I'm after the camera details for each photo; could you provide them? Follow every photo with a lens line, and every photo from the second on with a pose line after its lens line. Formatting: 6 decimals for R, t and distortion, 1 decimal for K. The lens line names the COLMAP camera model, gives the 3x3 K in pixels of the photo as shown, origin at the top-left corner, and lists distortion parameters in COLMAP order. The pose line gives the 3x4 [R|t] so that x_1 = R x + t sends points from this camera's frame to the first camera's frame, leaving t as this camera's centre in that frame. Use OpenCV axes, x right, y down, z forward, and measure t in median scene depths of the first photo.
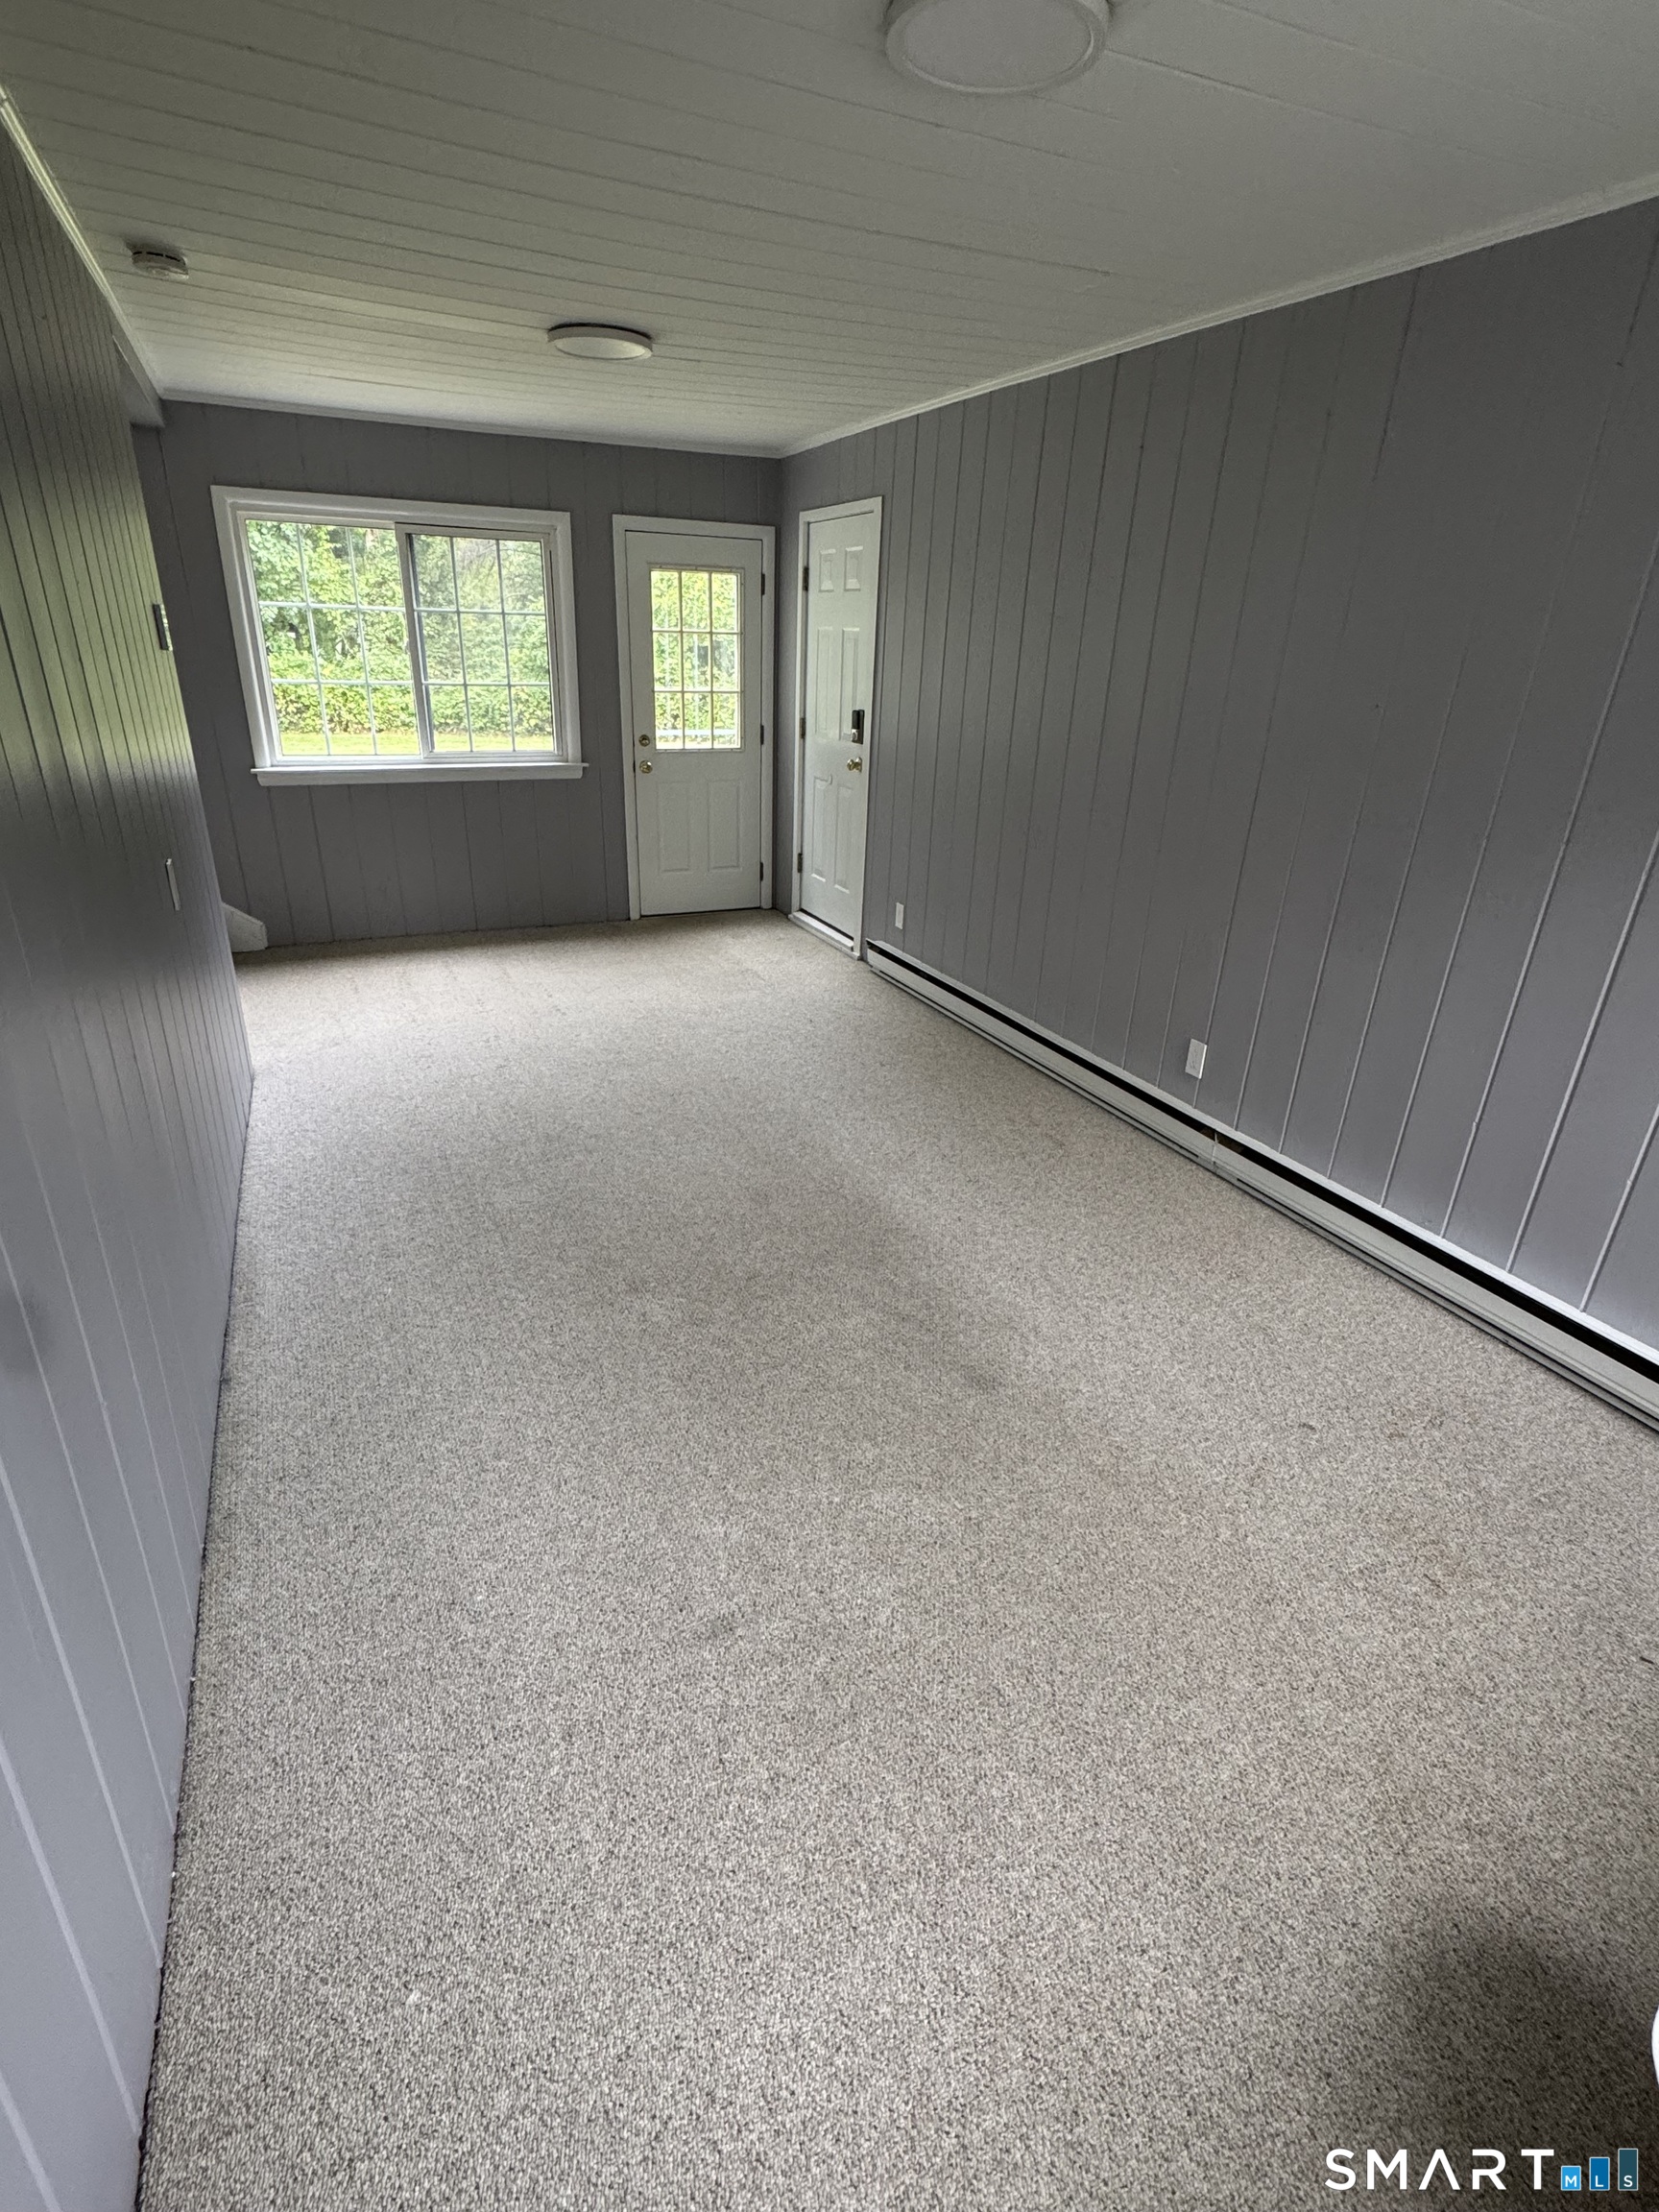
lens RADIAL K [[1073.5, 0, 828.3], [0, 1073.5, 1100.8], [0, 0, 1]] dist [0.002730, -0.000573]
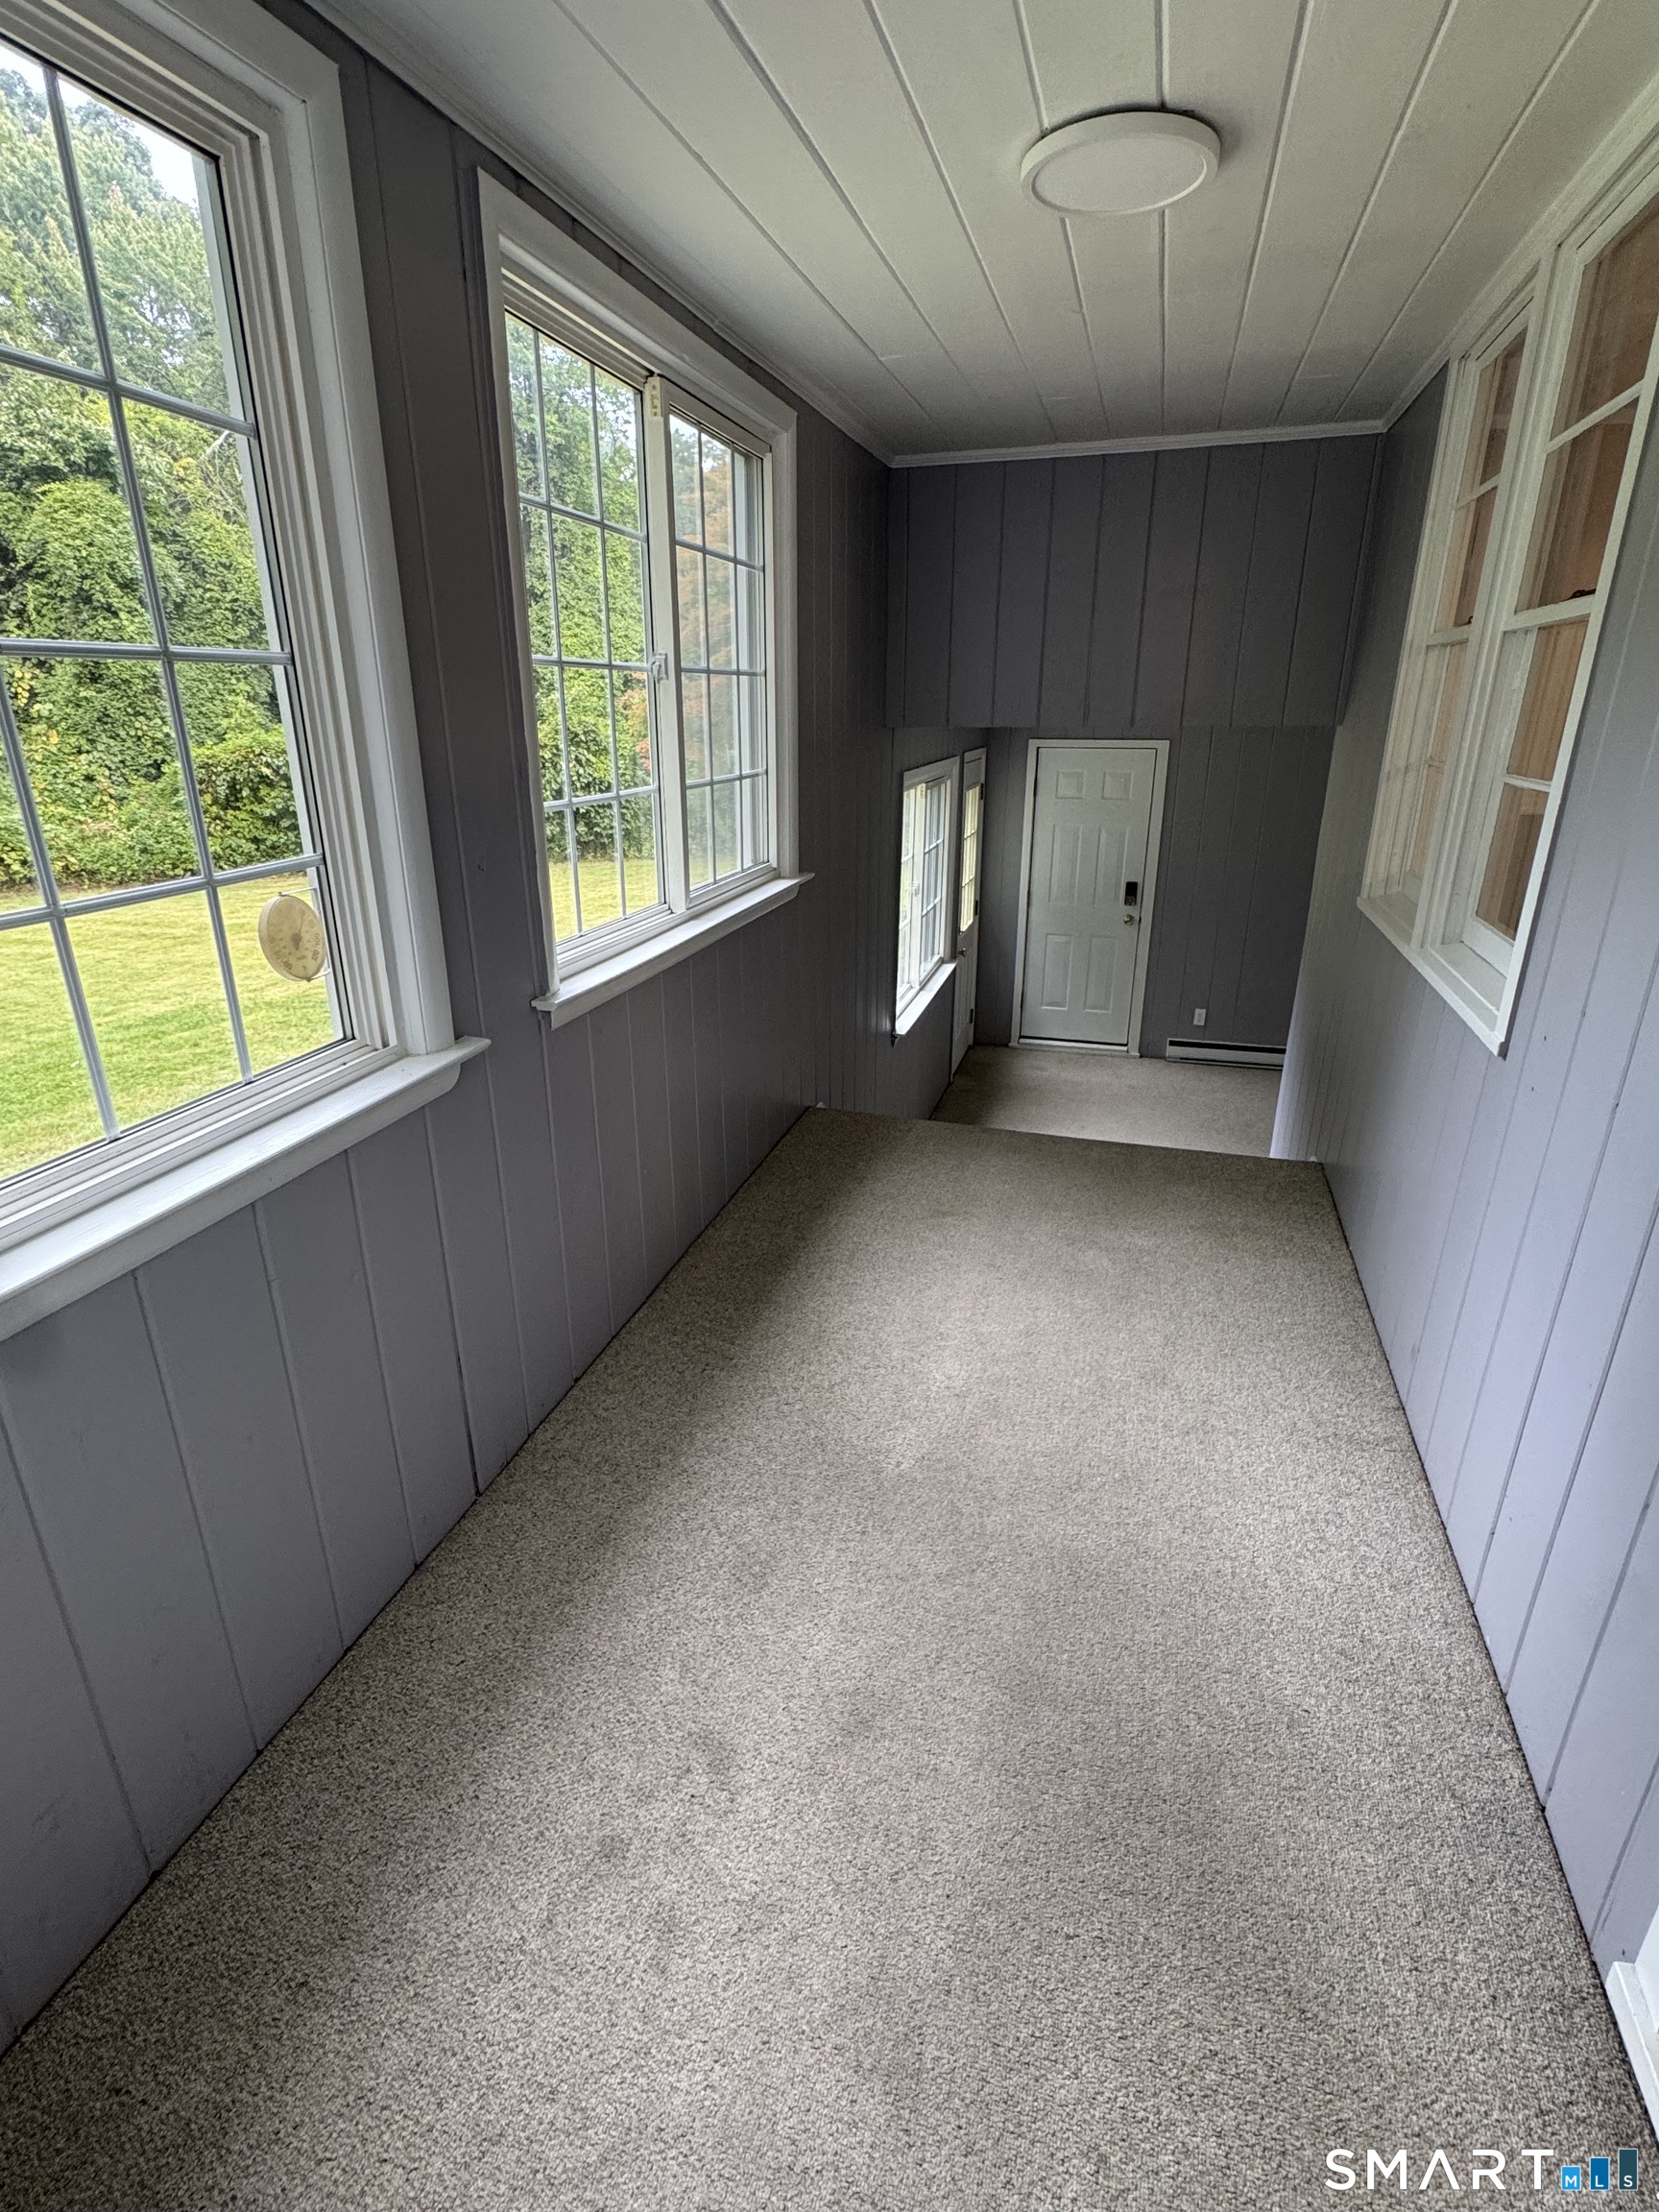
lens RADIAL K [[1073.5, 0, 828.2], [0, 1073.5, 1106.7], [0, 0, 1]] dist [0.002730, -0.000573]
pose [[0.654523, -0.301615, 0.693274, -1.189334], [0.322301, 0.940794, 0.105015, -0.341785], [-0.683902, 0.154708, 0.712982, 0.311218]]
